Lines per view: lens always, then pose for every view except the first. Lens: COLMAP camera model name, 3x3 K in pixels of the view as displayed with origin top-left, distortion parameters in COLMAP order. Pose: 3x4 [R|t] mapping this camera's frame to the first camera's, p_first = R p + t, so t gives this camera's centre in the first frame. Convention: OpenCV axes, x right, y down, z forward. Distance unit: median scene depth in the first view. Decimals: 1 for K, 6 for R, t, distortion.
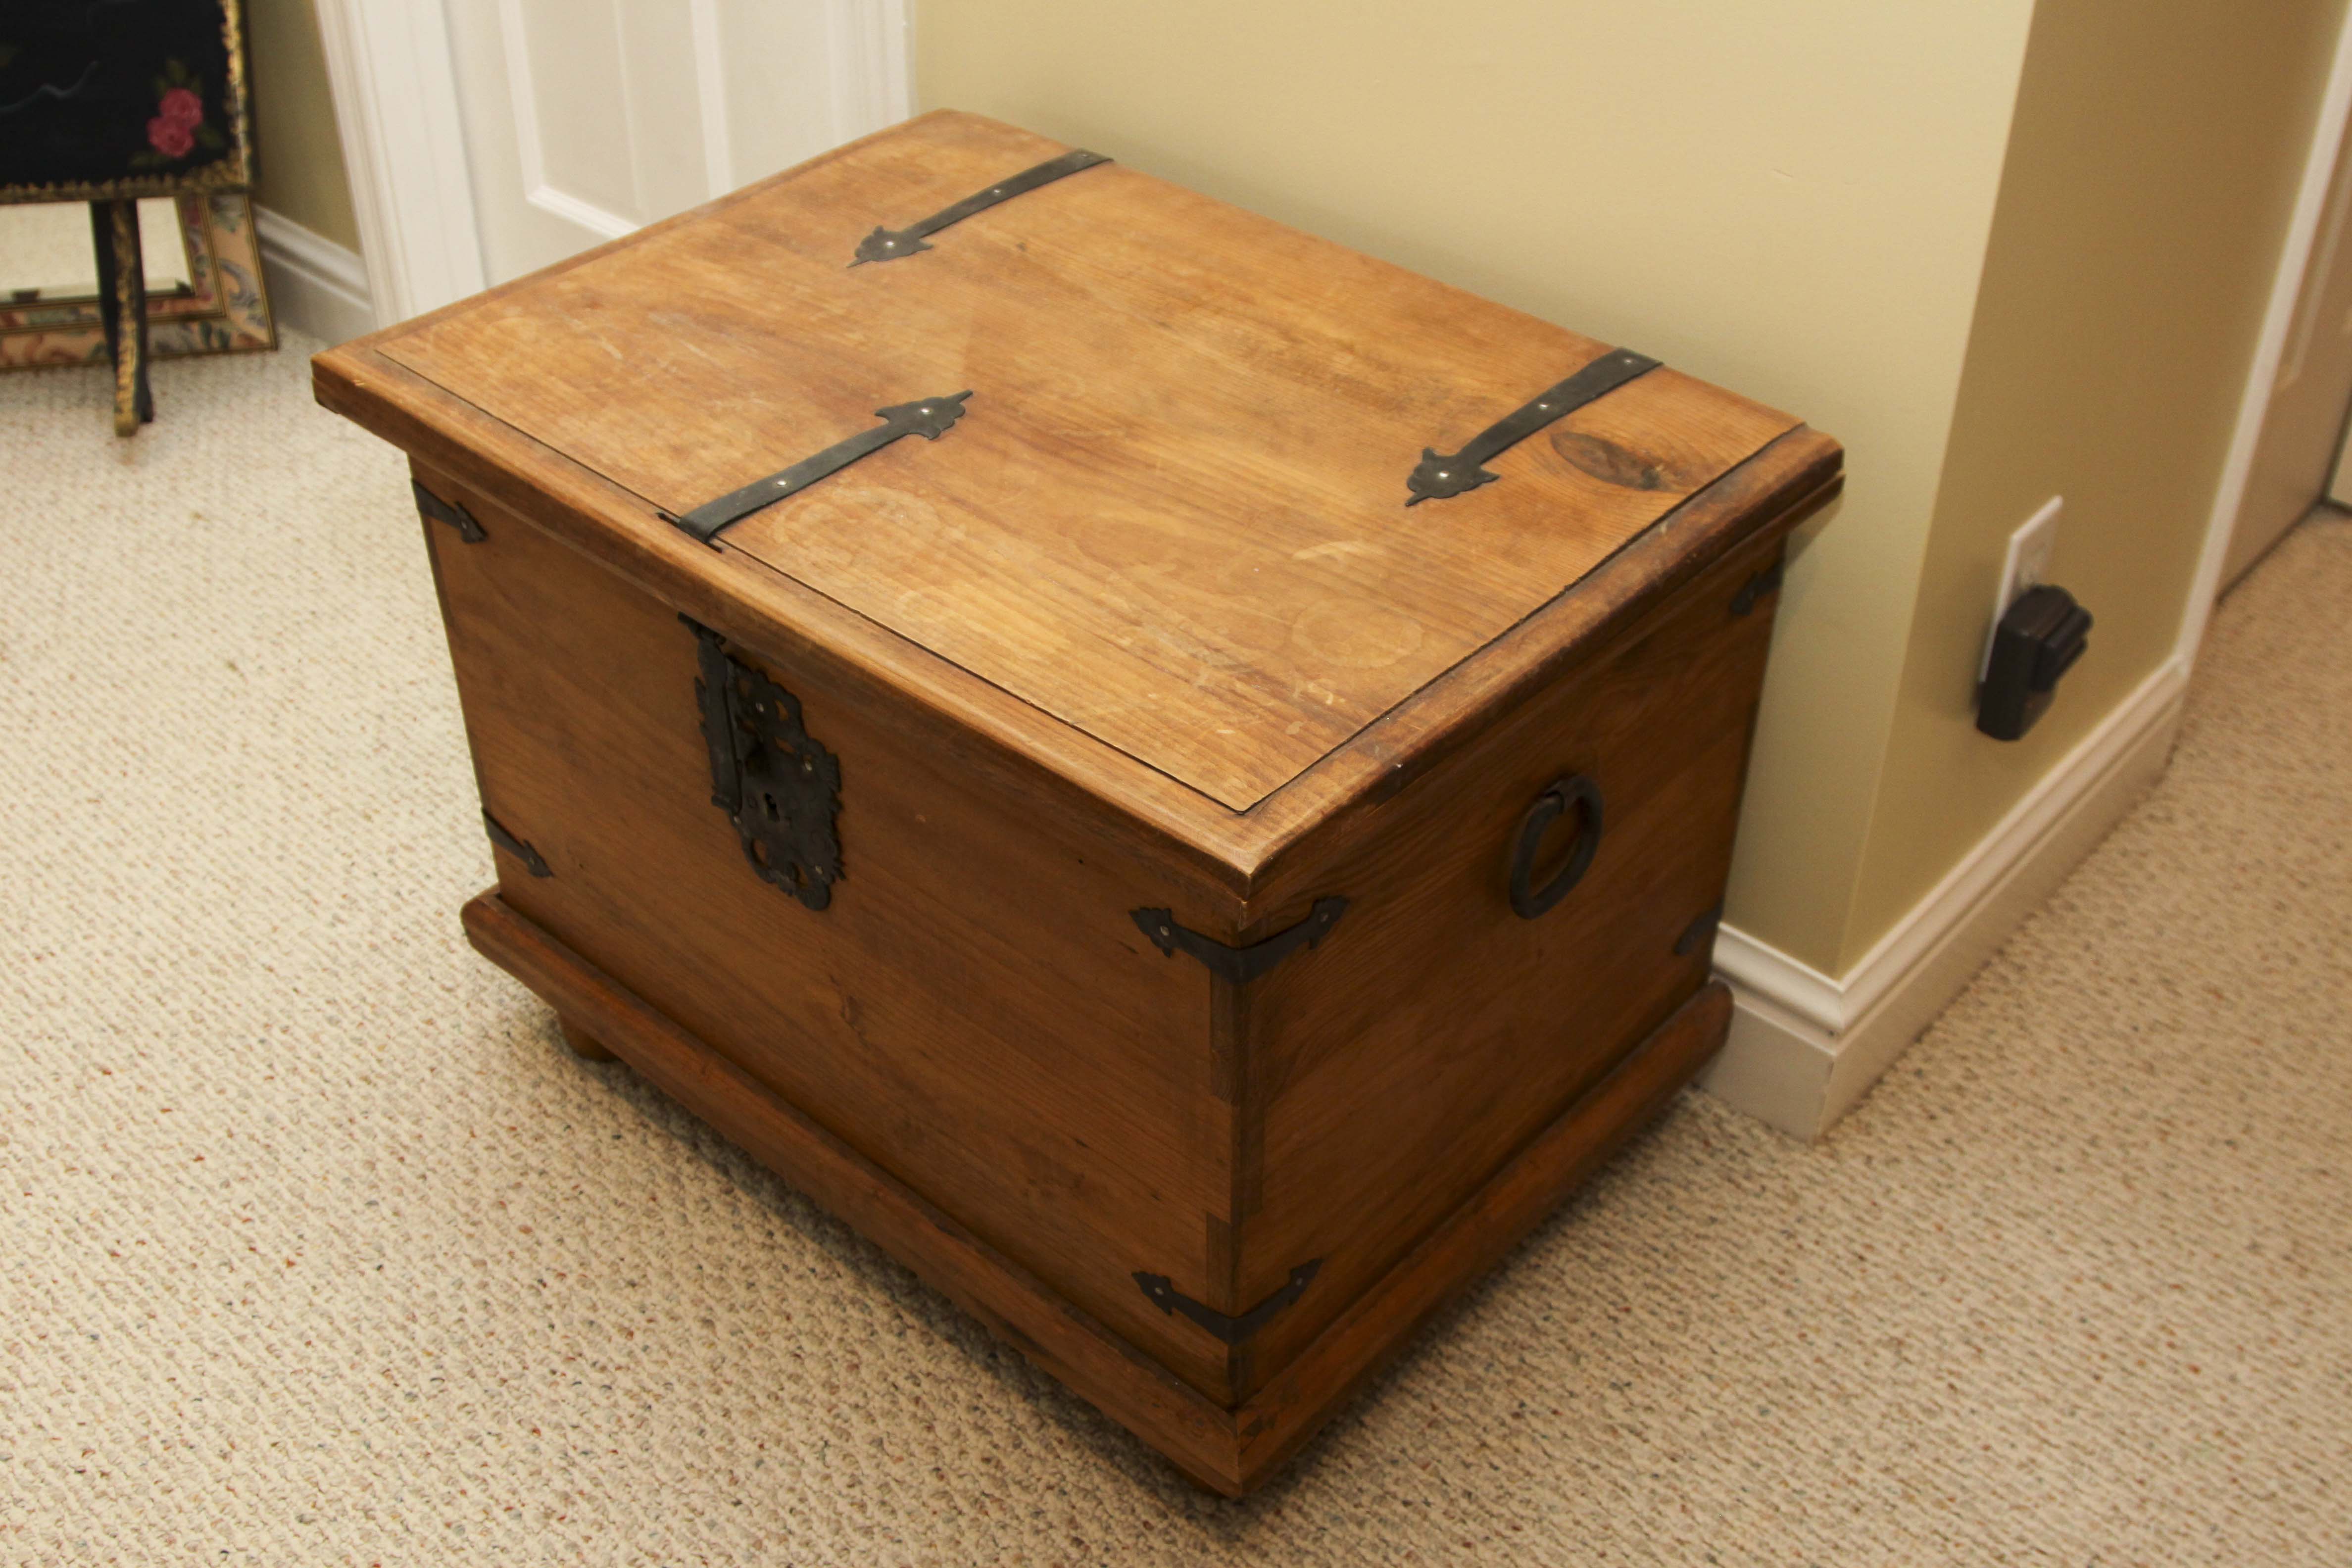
lens RADIAL K [[2474.1, 0, 1186.3], [0, 2474.1, 785.7], [0, 0, 1]] dist [-0.117978, 0.000000]
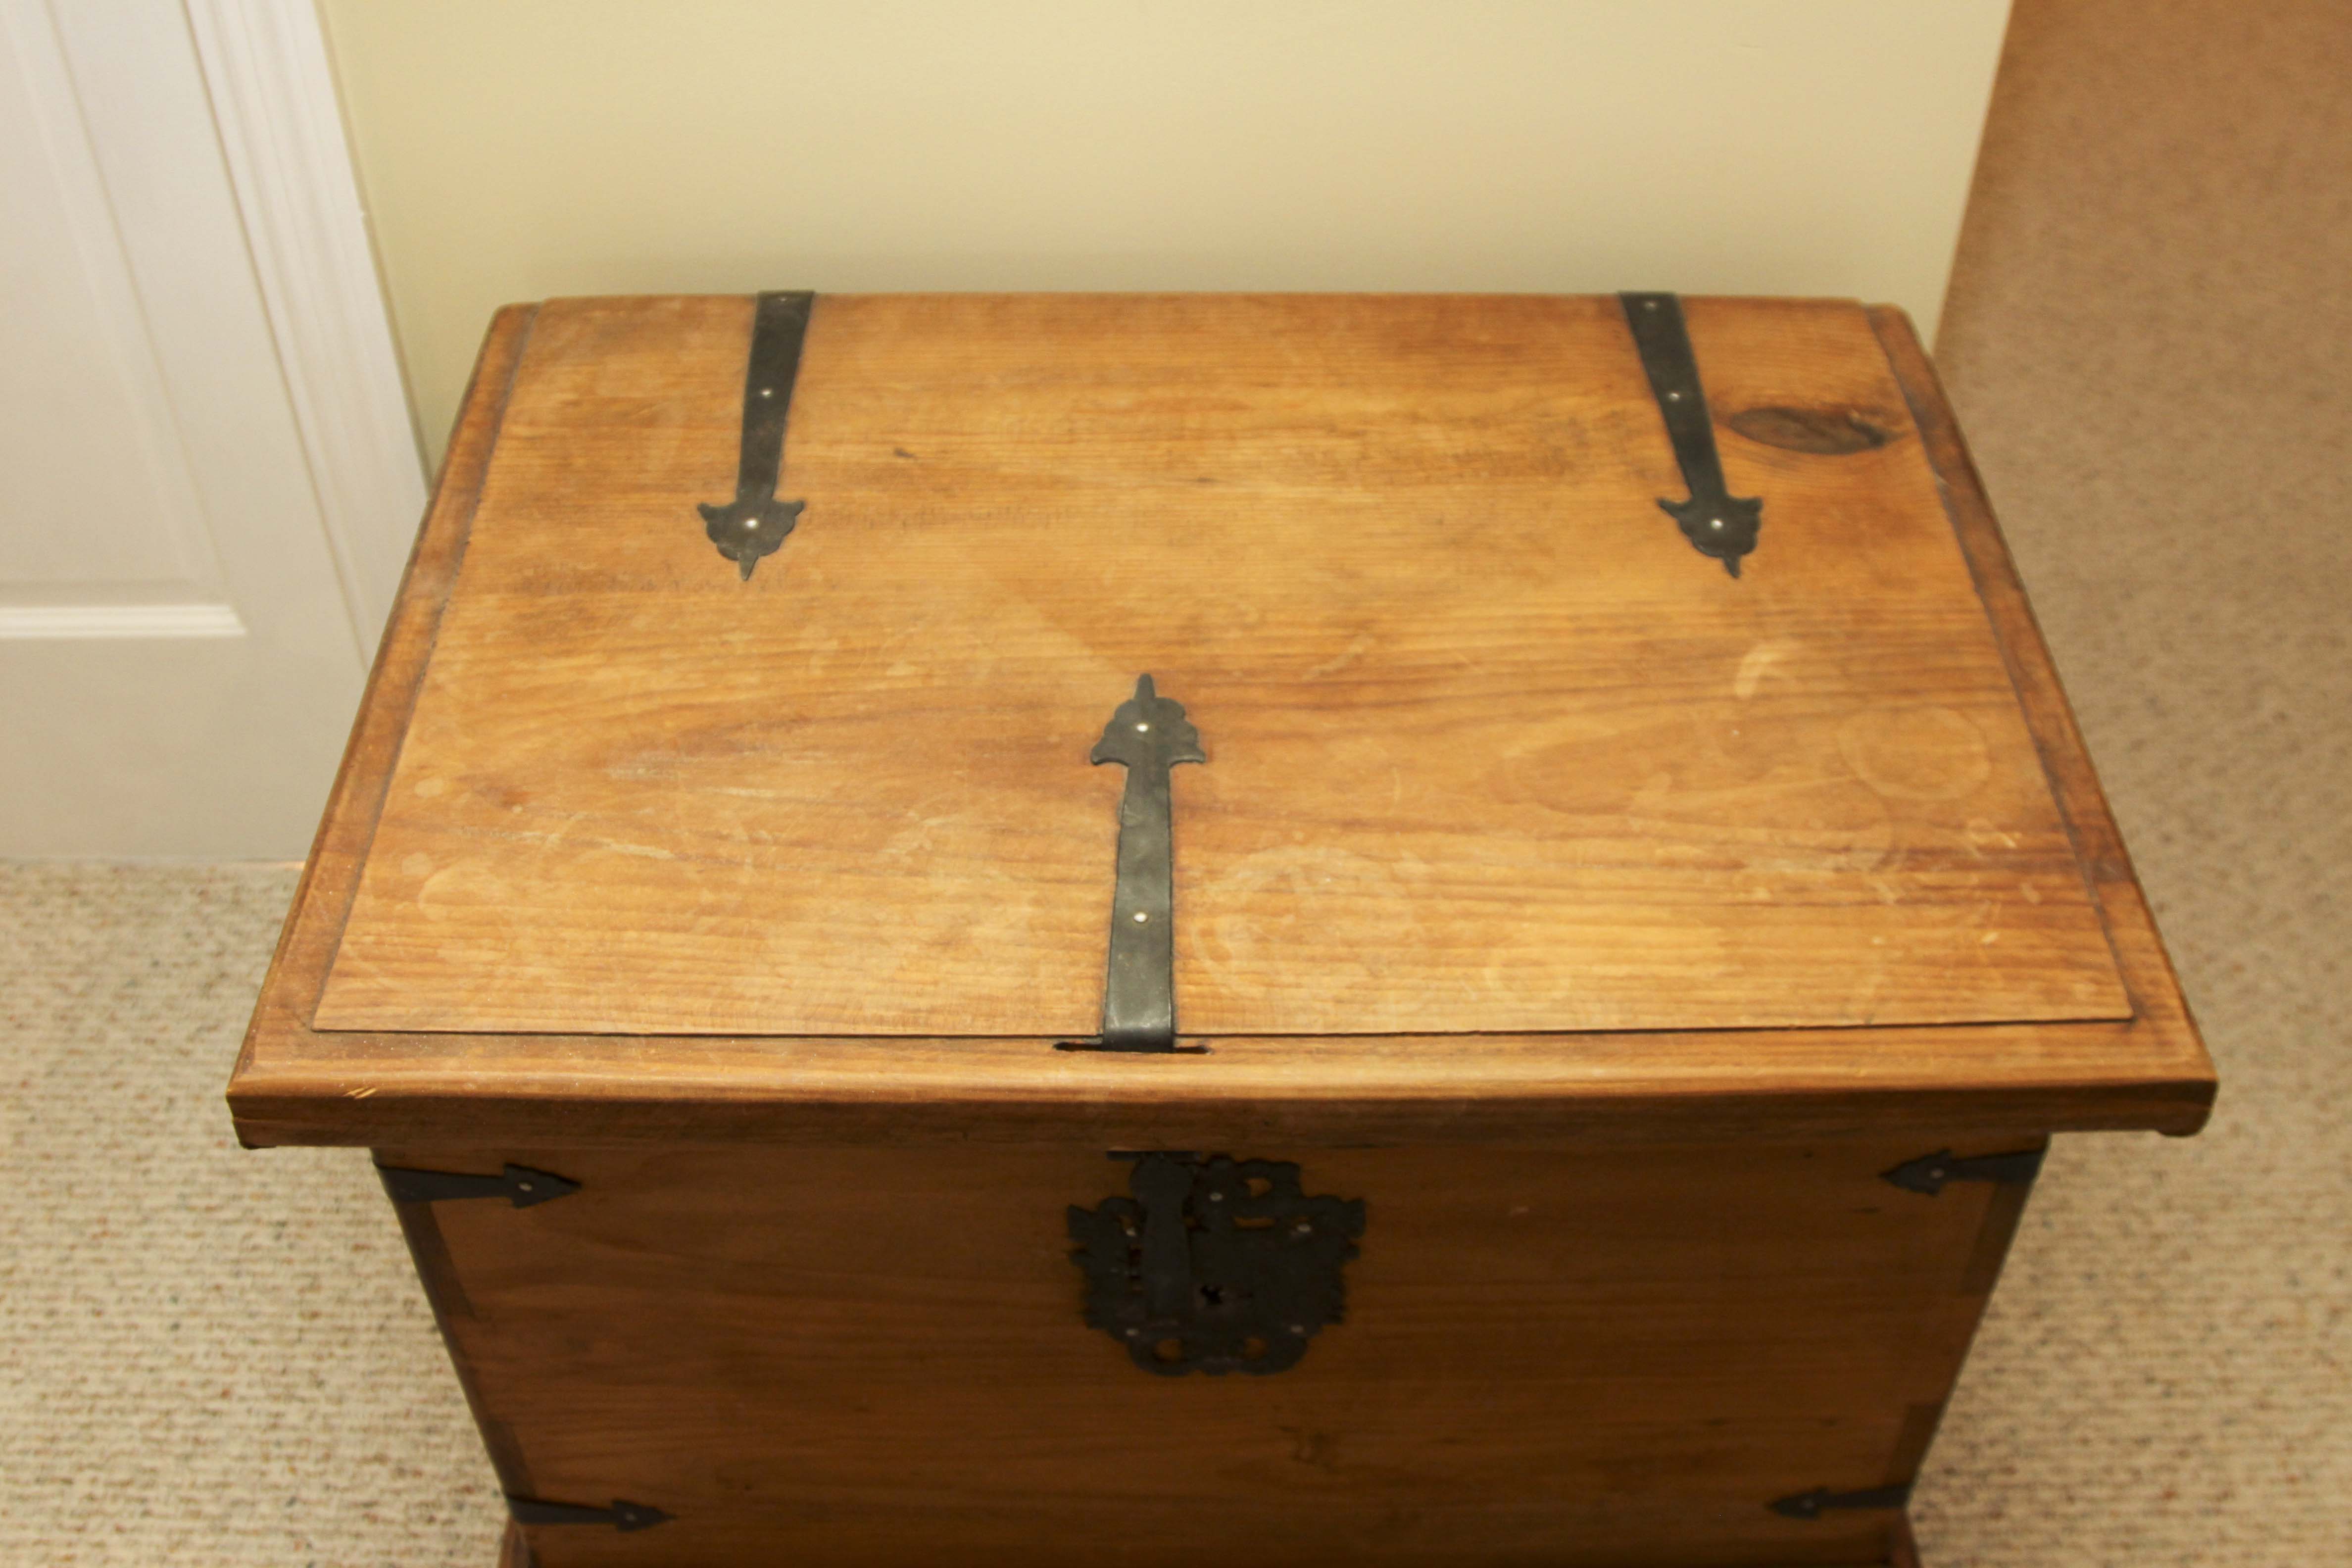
lens RADIAL K [[2474.1, 0, 1174.5], [0, 2474.1, 797.4], [0, 0, 1]] dist [-0.117978, 0.000000]
pose [[0.742354, -0.465854, 0.481550, -0.443755], [0.402945, 0.884639, 0.234626, -0.290183], [-0.535299, 0.019863, 0.844429, 0.360090]]
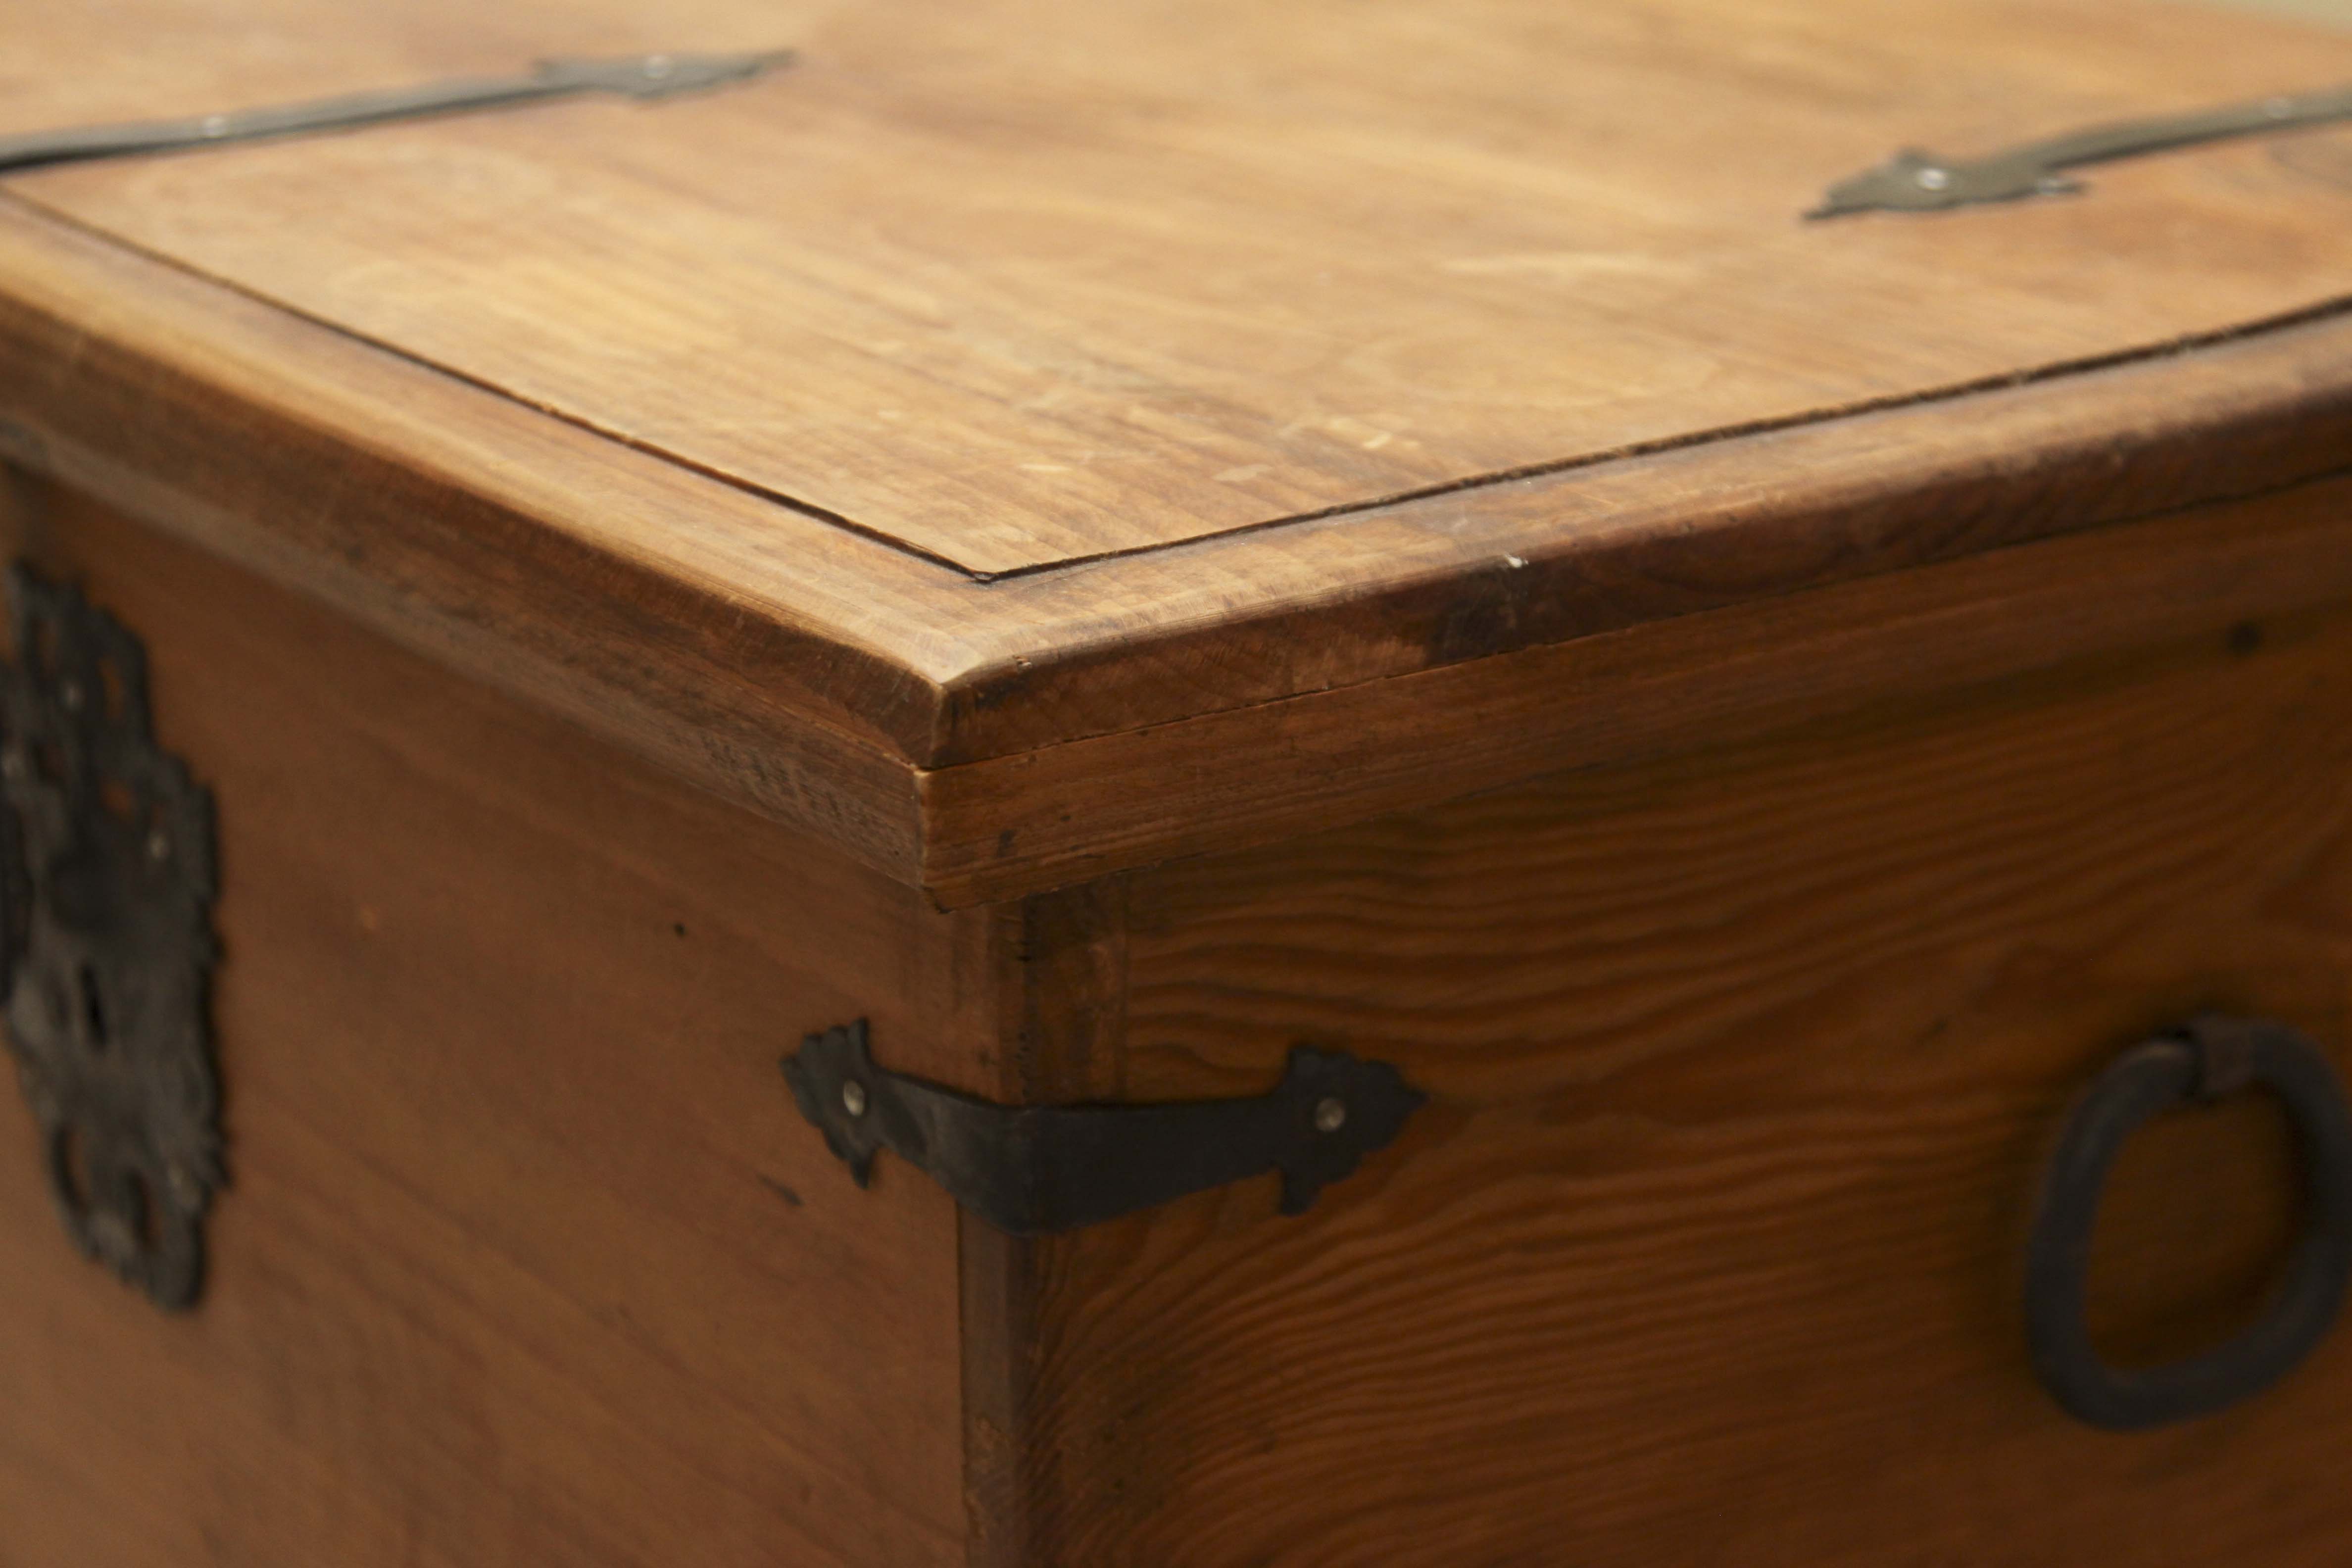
lens RADIAL K [[5301.5, 0, 1183.2], [0, 5301.5, 782.8], [0, 0, 1]] dist [0.153631, 0.000000]
pose [[0.975162, 0.062580, -0.212470, 0.155426], [-0.126863, 0.944130, -0.304177, 0.193550], [0.181564, 0.323576, 0.928619, 0.258034]]
